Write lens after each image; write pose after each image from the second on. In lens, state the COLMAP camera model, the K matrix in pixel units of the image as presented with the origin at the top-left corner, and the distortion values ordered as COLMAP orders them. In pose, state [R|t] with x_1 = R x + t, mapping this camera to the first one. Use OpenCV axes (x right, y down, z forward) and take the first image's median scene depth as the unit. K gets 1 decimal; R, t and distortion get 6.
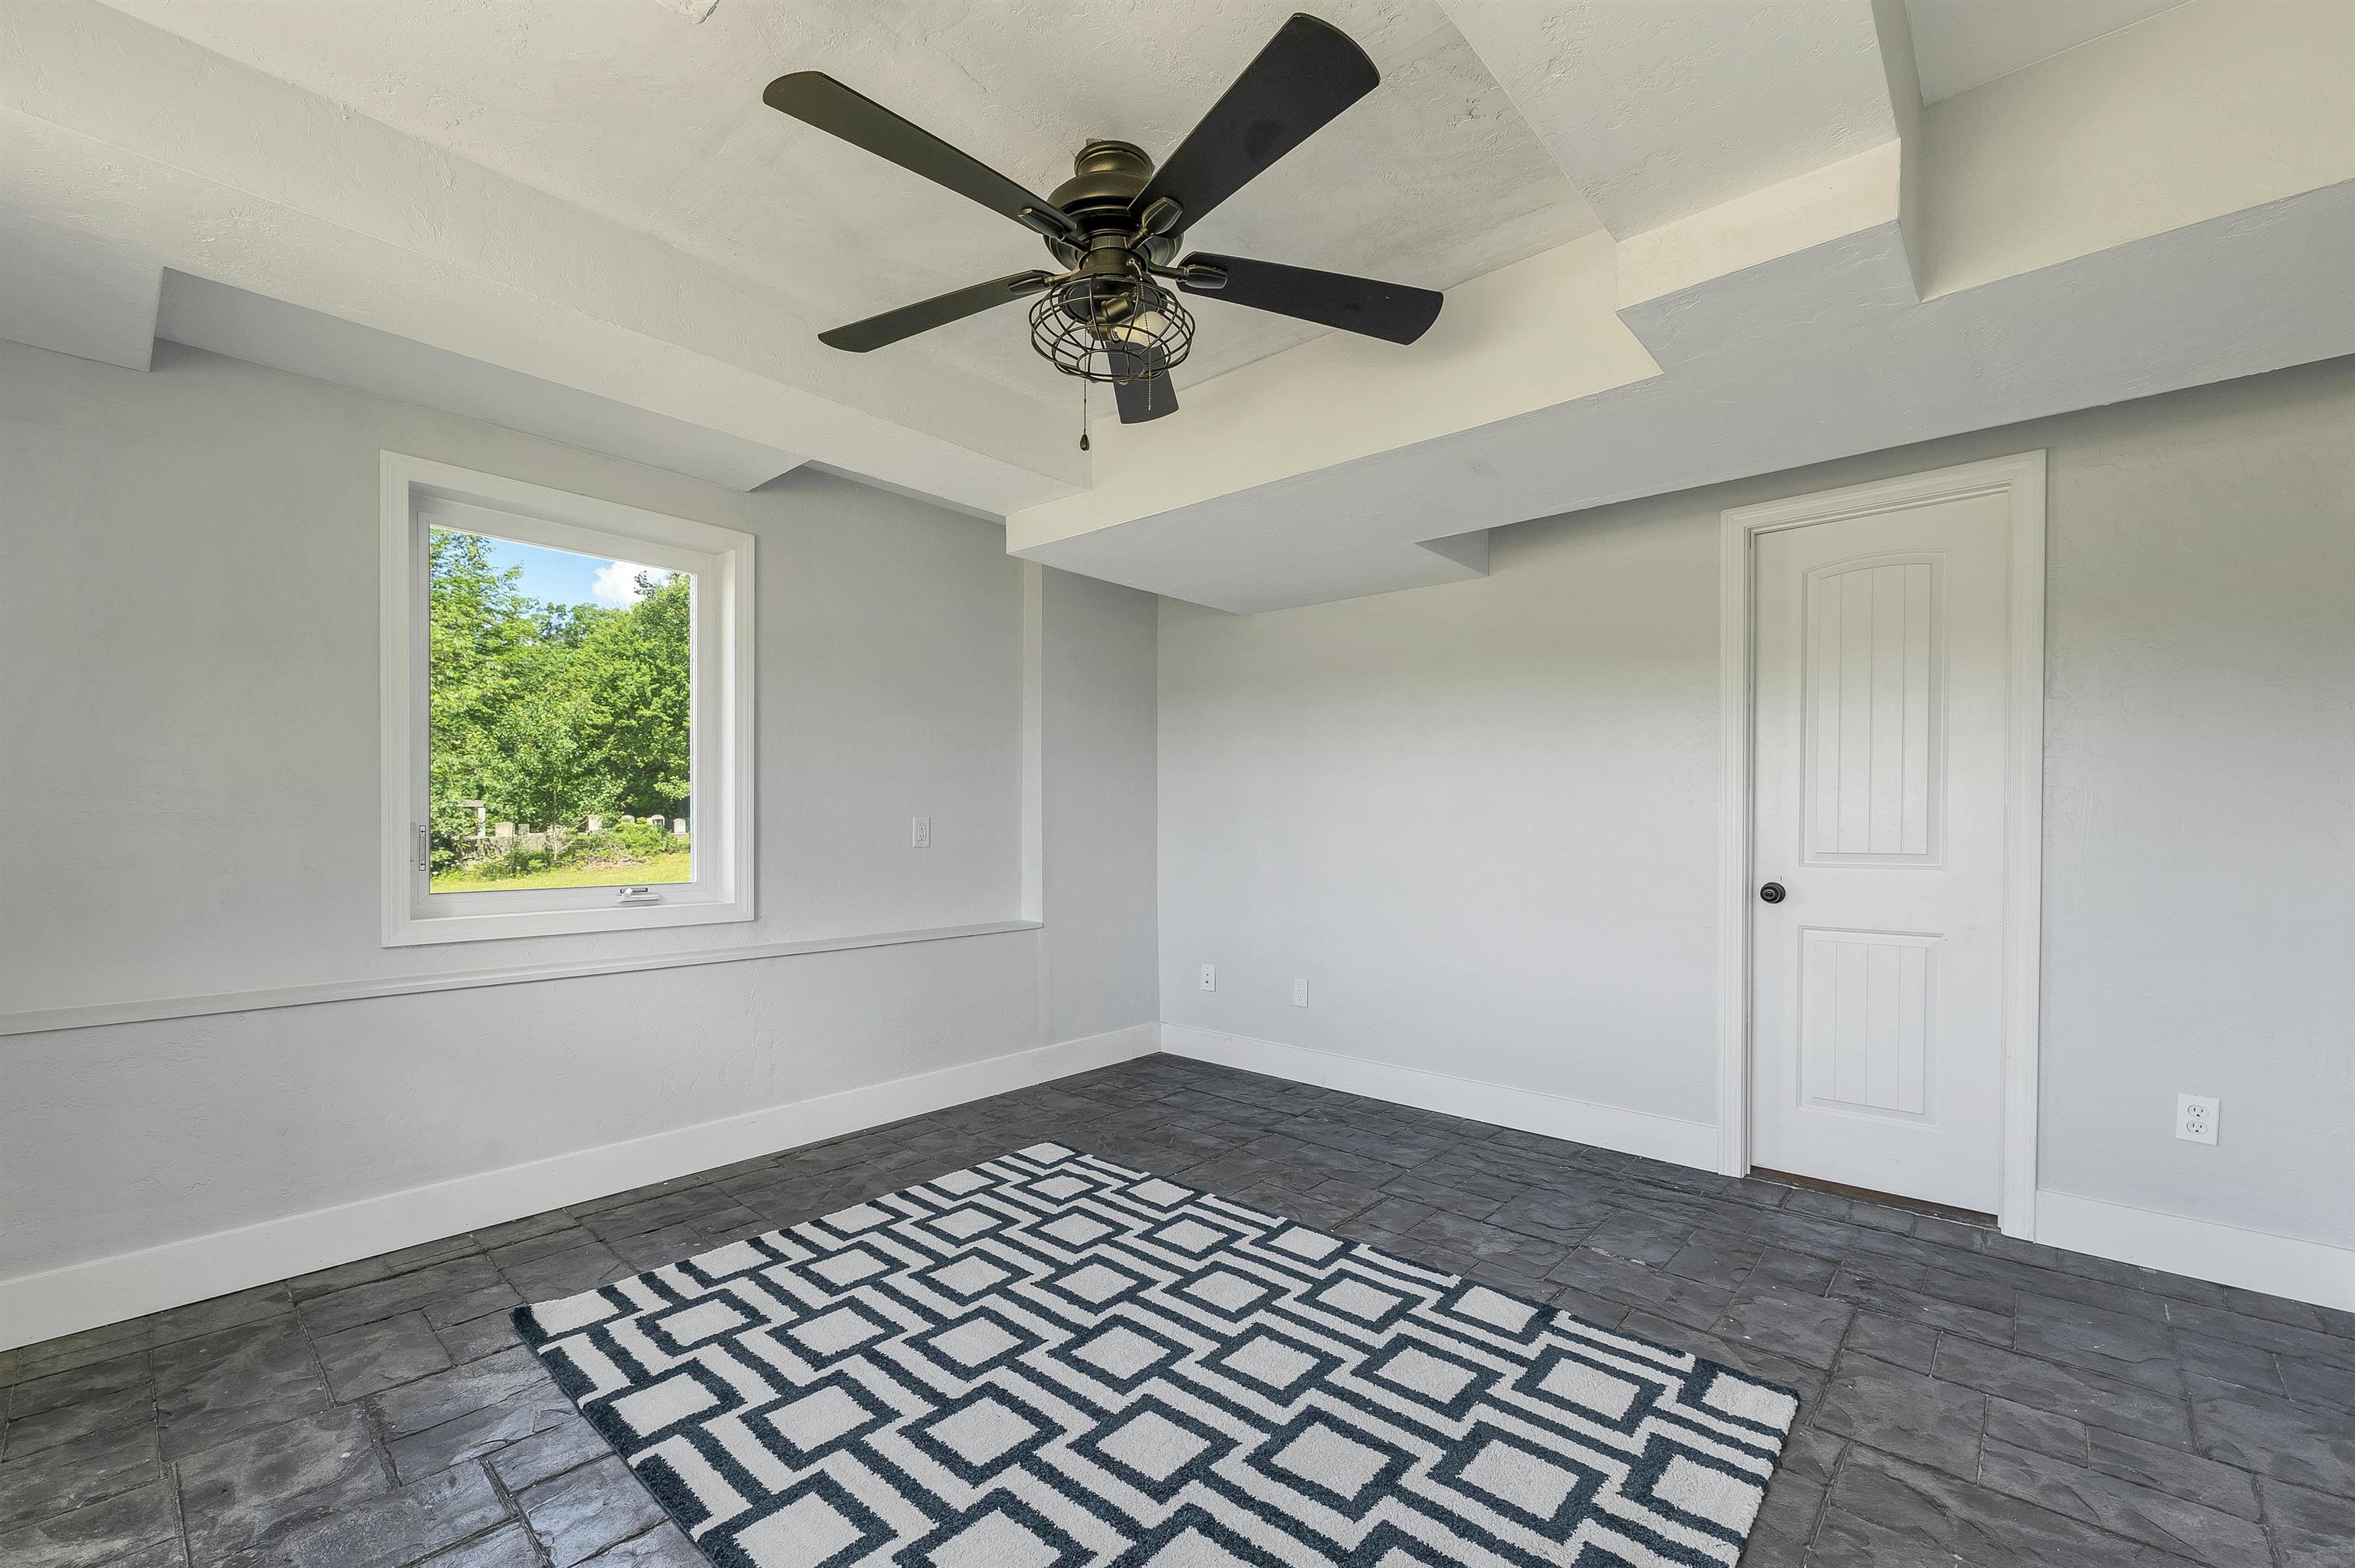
lens RADIAL K [[976.7, 0, 1180.7], [0, 976.7, 829.7], [0, 0, 1]] dist [0.015510, -0.000033]
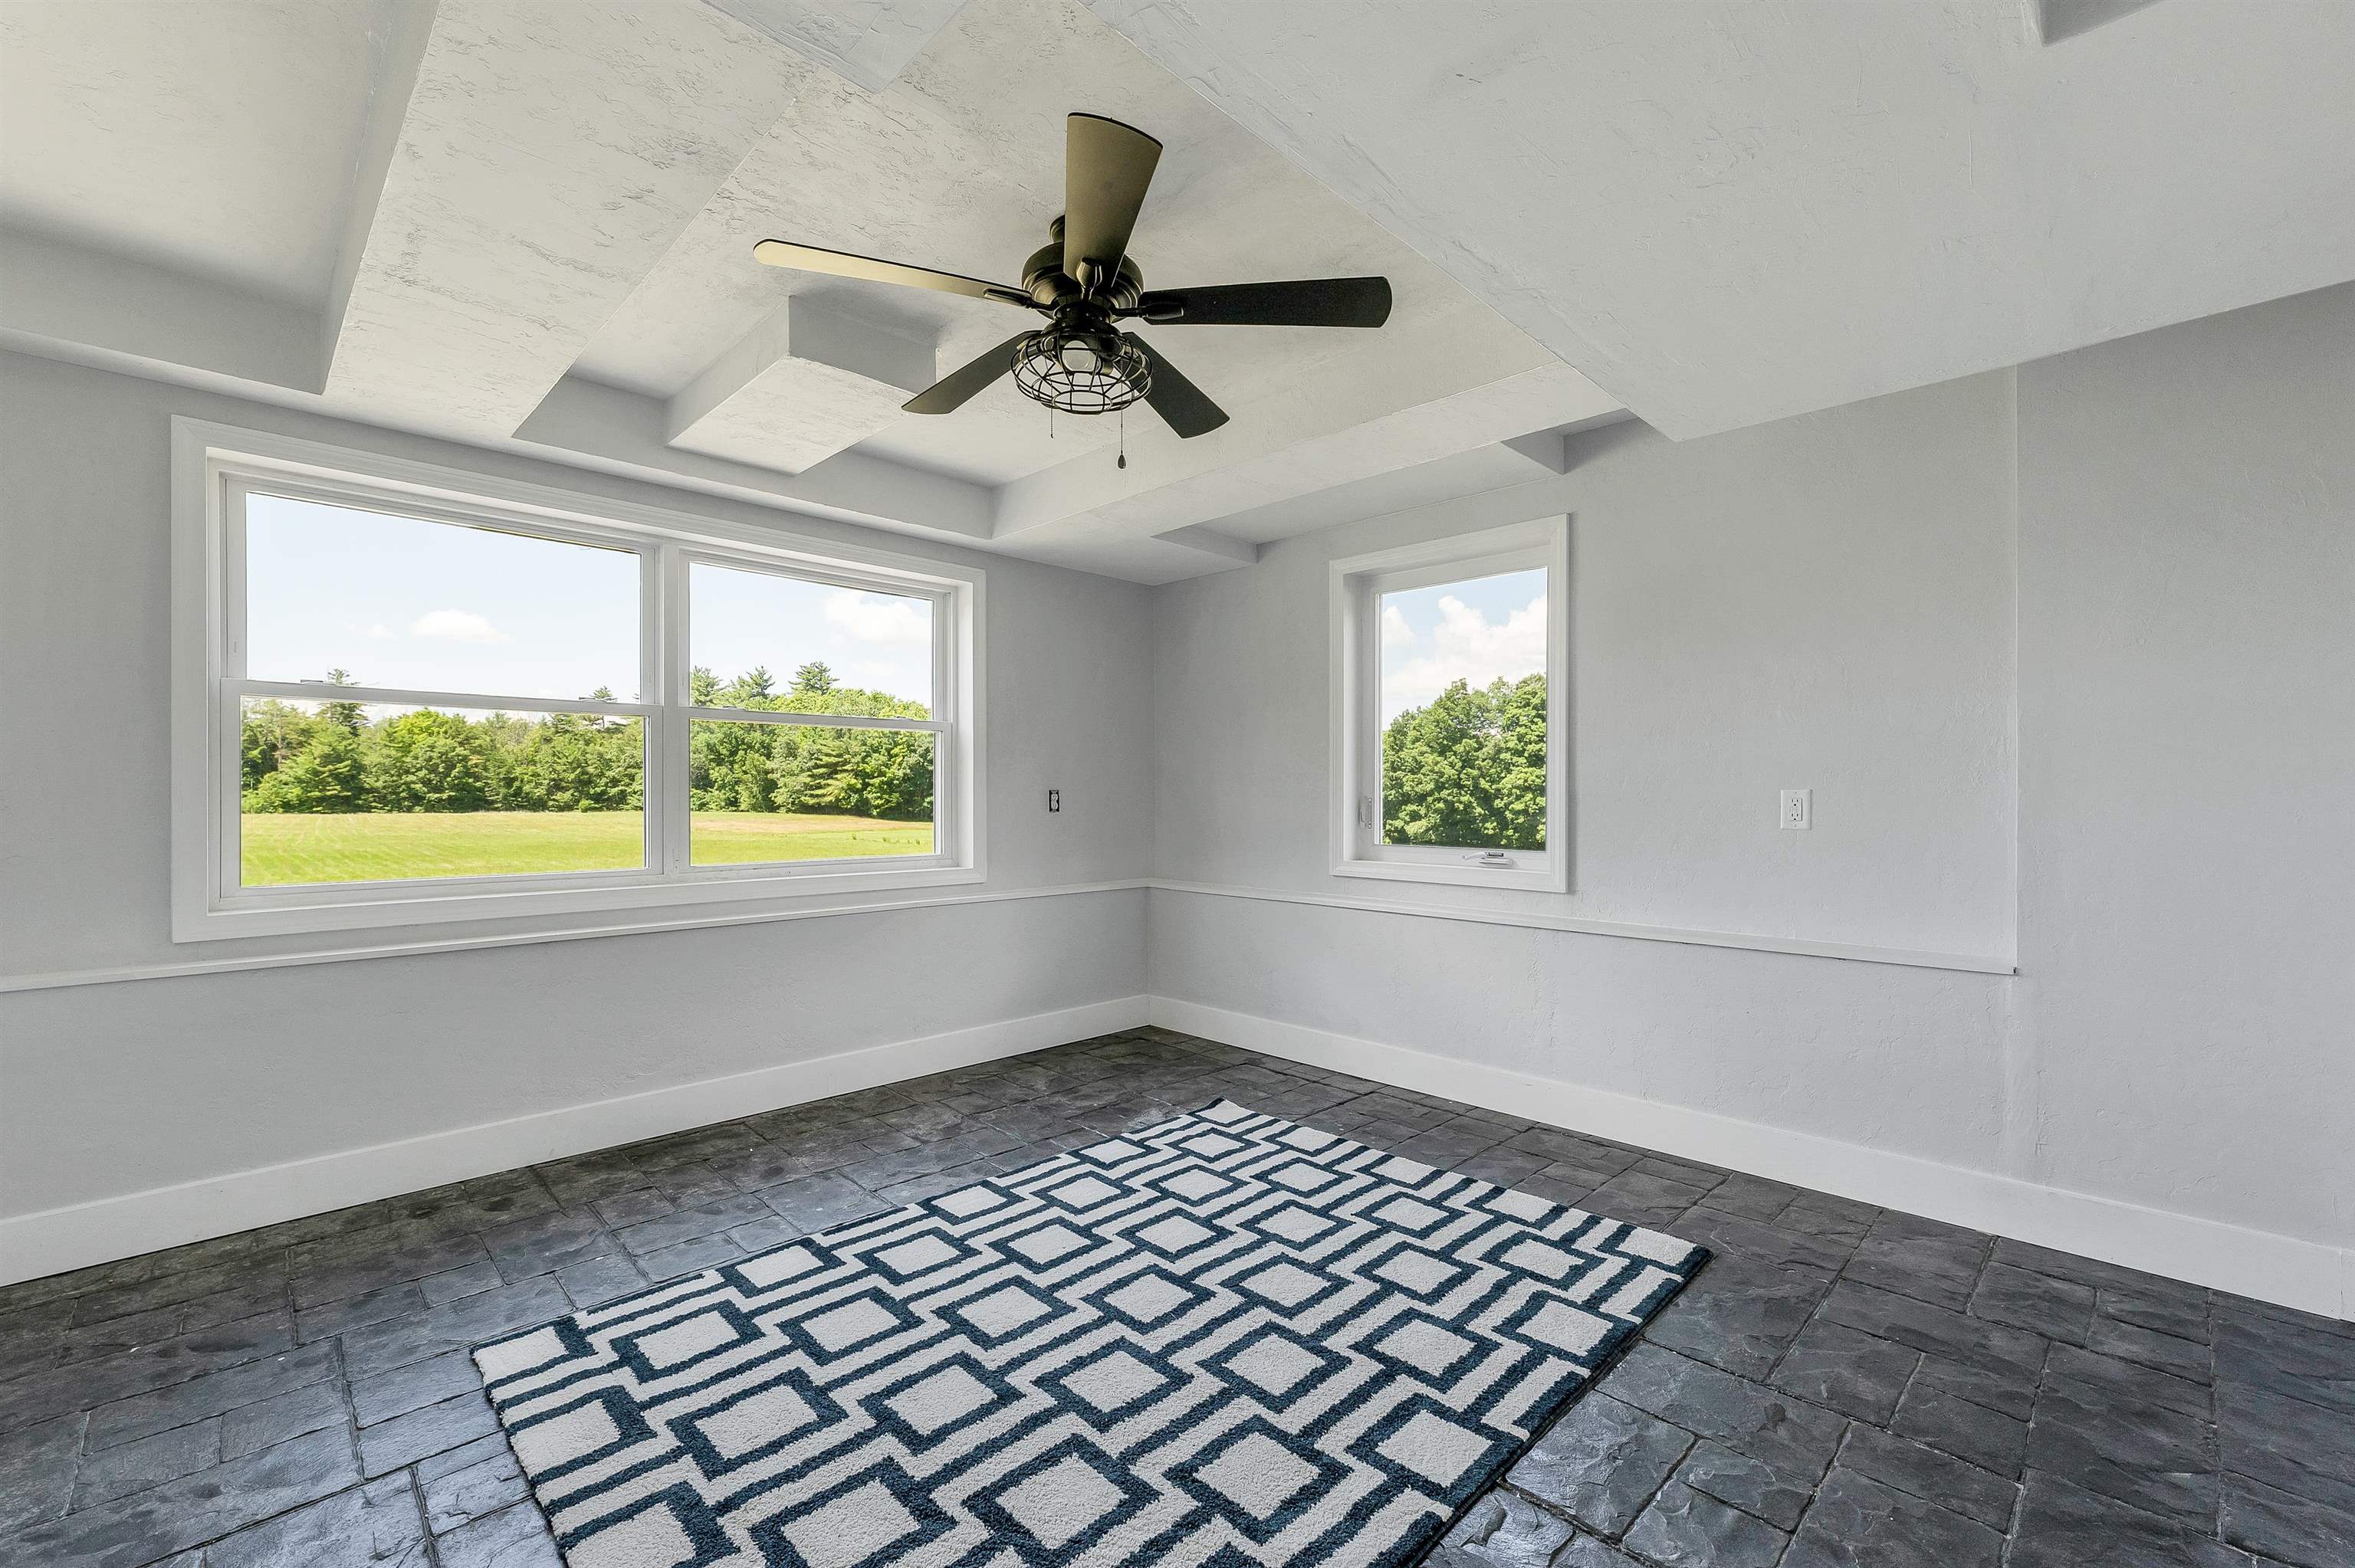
lens RADIAL K [[961.6, 0, 1181.0], [0, 961.6, 851.0], [0, 0, 1]] dist [0.000897, -0.000036]
pose [[-0.068772, 0.047001, -0.996525, 0.749020], [-0.007956, 0.998832, 0.047659, 0.003623], [0.997601, 0.011206, -0.068317, 0.873510]]
